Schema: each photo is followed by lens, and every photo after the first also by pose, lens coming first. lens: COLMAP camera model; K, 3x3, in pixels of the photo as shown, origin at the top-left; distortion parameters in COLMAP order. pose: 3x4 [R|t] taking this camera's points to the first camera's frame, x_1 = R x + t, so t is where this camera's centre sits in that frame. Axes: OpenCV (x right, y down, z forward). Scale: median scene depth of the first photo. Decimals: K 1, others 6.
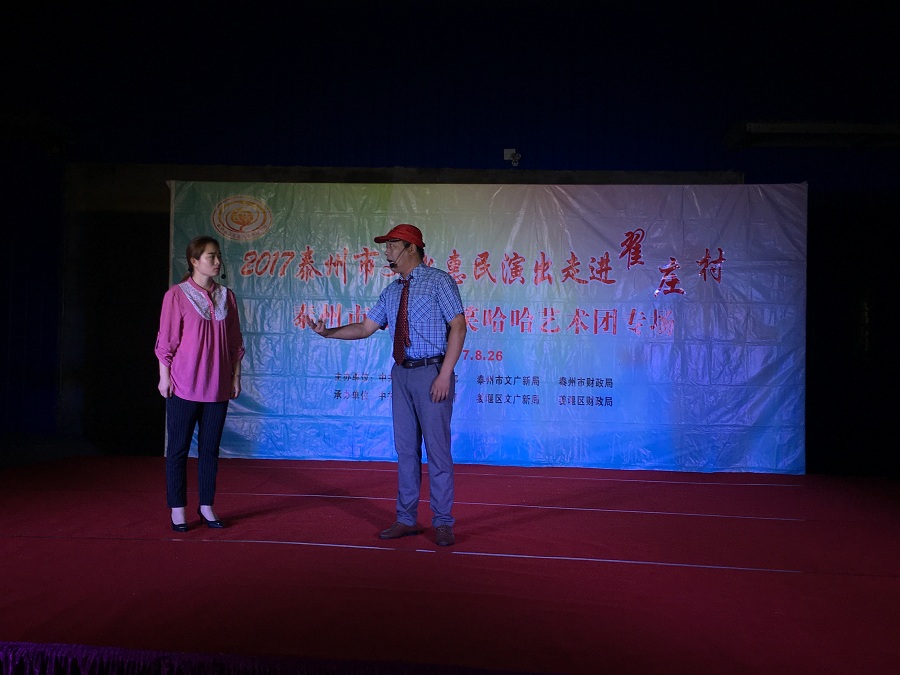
lens RADIAL K [[1060.8, 0, 450.0], [0, 1060.8, 337.5], [0, 0, 1]] dist [0.077641, -0.026018]
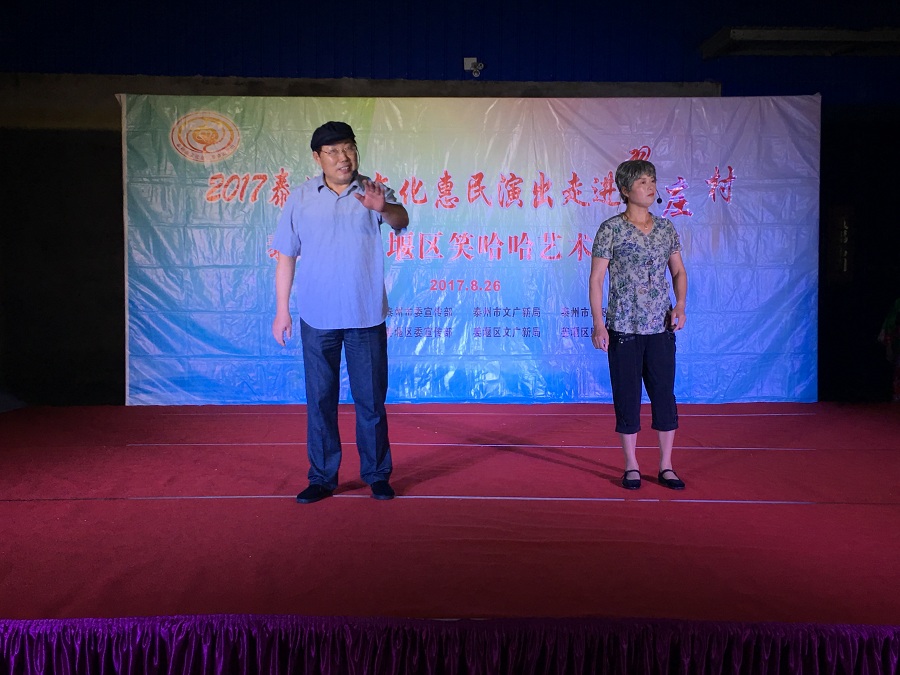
lens RADIAL K [[1147.8, 0, 450.0], [0, 1147.8, 337.5], [0, 0, 1]] dist [0.078496, -0.031545]
pose [[0.993669, -0.025664, 0.109372, -0.103774], [0.018638, 0.997726, 0.064778, -0.003452], [-0.110786, -0.062329, 0.991888, 0.009862]]
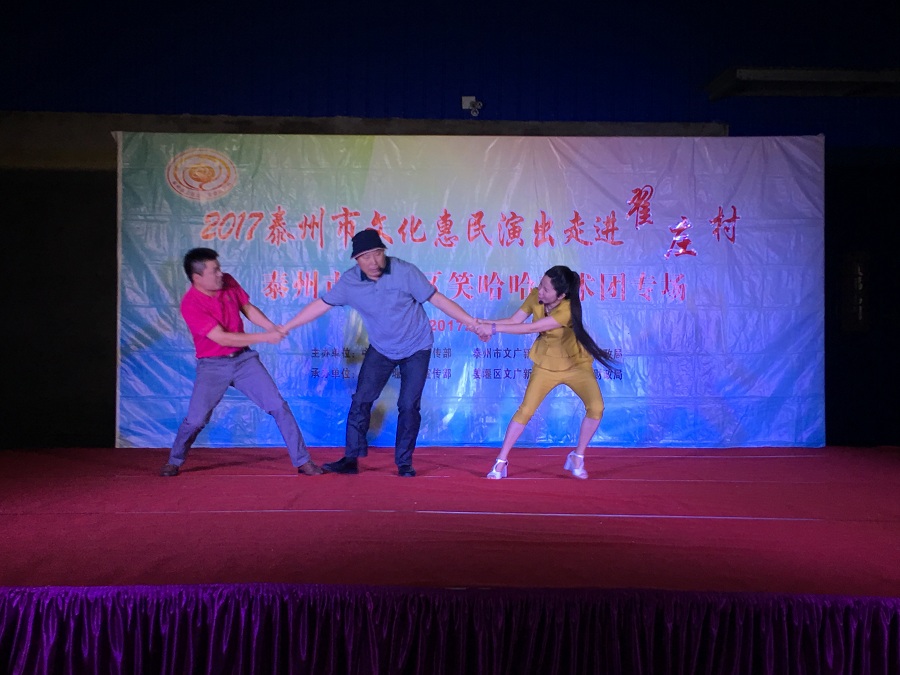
lens RADIAL K [[1300.5, 0, 443.7], [0, 1300.5, 337.5], [0, 0, 1]] dist [0.030934, 0.141439]
pose [[0.993468, -0.016182, 0.112960, -0.122691], [0.015227, 0.999841, 0.009308, 0.015614], [-0.113093, -0.007527, 0.993556, -0.092437]]
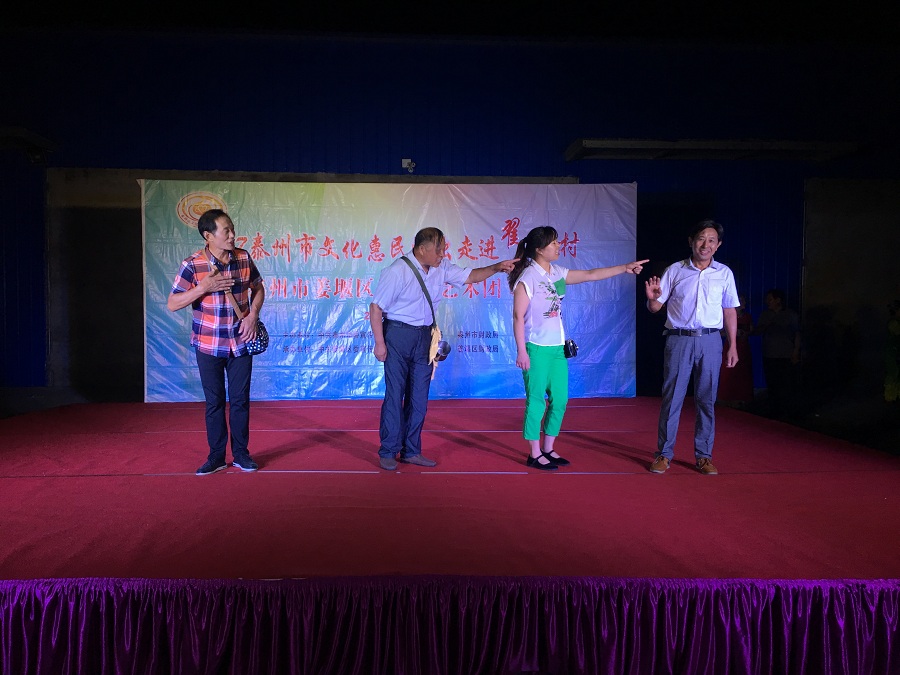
lens RADIAL K [[762.9, 0, 452.3], [0, 762.9, 340.0], [0, 0, 1]] dist [0.095346, -0.150250]
pose [[0.989781, -0.026822, 0.140049, -0.036688], [0.020223, 0.998627, 0.048329, 0.002120], [-0.141153, -0.045003, 0.988964, 0.061342]]
